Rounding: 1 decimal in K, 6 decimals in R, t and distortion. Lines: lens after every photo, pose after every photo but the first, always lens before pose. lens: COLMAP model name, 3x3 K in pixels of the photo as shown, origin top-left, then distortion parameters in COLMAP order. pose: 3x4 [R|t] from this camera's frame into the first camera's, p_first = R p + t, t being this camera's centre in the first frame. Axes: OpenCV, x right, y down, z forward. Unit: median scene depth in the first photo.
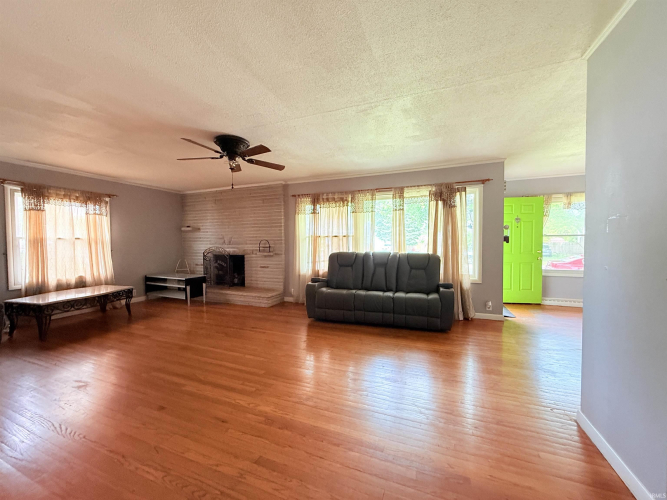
lens RADIAL K [[265.9, 0, 330.3], [0, 265.9, 248.6], [0, 0, 1]] dist [-0.000593, 0.000054]
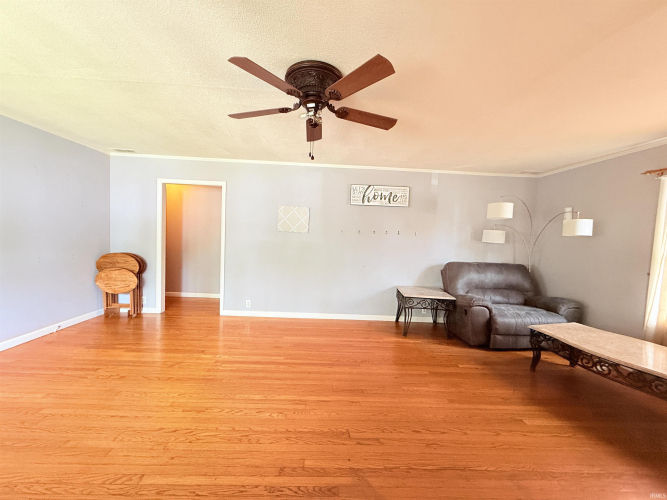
lens RADIAL K [[265.9, 0, 330.3], [0, 265.9, 248.6], [0, 0, 1]] dist [-0.000593, 0.000054]
pose [[-0.915343, -0.010510, -0.402538, -0.128521], [-0.046663, 0.995693, 0.080110, -0.059728], [0.399963, 0.092112, -0.911891, 1.199823]]
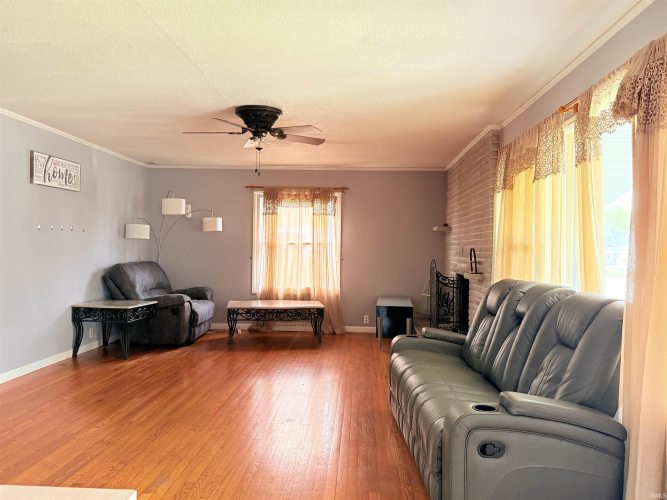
lens RADIAL K [[561.1, 0, 333.5], [0, 561.1, 250.0], [0, 0, 1]] dist [0.053283, -0.001950]
pose [[0.322072, 0.017853, -0.946547, 0.878565], [-0.045631, 0.998953, 0.003315, -0.029414], [0.945615, 0.042124, 0.322549, 0.538022]]
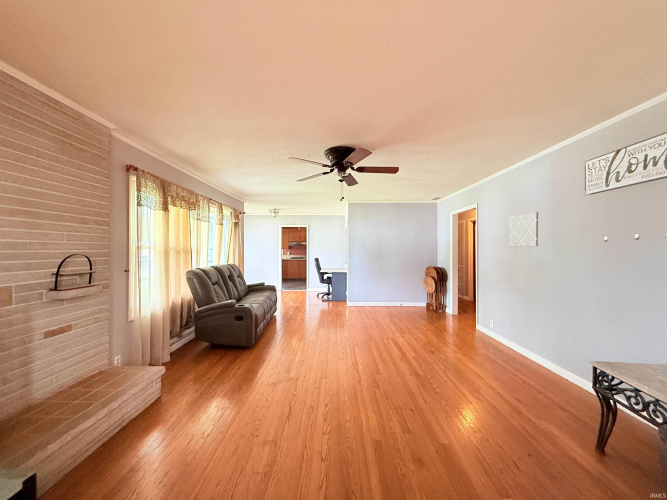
lens RADIAL K [[265.9, 0, 330.3], [0, 265.9, 248.6], [0, 0, 1]] dist [-0.000593, 0.000054]
pose [[-0.356239, 0.011589, 0.934323, -0.956402], [0.026642, 0.999643, -0.002241, -0.040795], [-0.934015, 0.024094, -0.356420, 1.055530]]
